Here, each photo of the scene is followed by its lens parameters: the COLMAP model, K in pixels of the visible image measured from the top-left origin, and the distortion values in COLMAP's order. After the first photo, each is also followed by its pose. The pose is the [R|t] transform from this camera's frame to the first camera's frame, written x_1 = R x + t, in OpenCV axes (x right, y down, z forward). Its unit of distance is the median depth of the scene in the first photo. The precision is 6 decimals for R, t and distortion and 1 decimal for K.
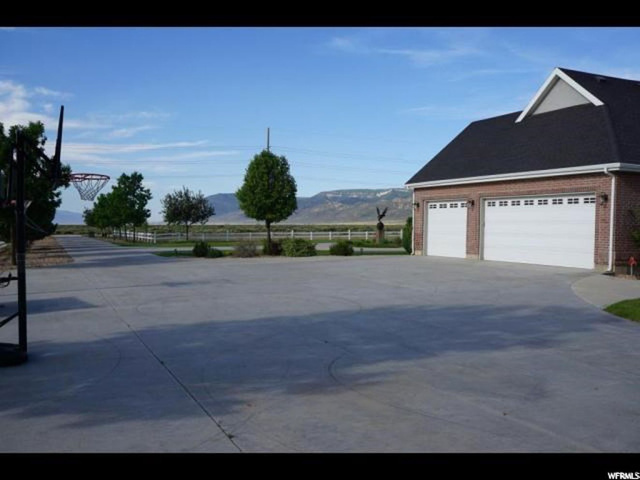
lens RADIAL K [[628.8, 0, 320.0], [0, 628.8, 240.0], [0, 0, 1]] dist [-0.047594, -0.003091]
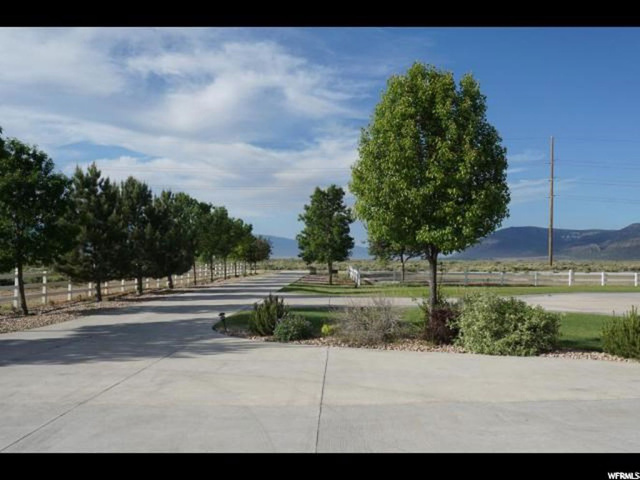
lens RADIAL K [[628.8, 0, 320.0], [0, 628.8, 240.0], [0, 0, 1]] dist [-0.047594, -0.003091]
pose [[0.892714, -0.005984, -0.450584, 0.029923], [-0.019739, 0.998433, -0.052367, -0.014652], [0.450192, 0.055642, 0.891197, 0.650621]]
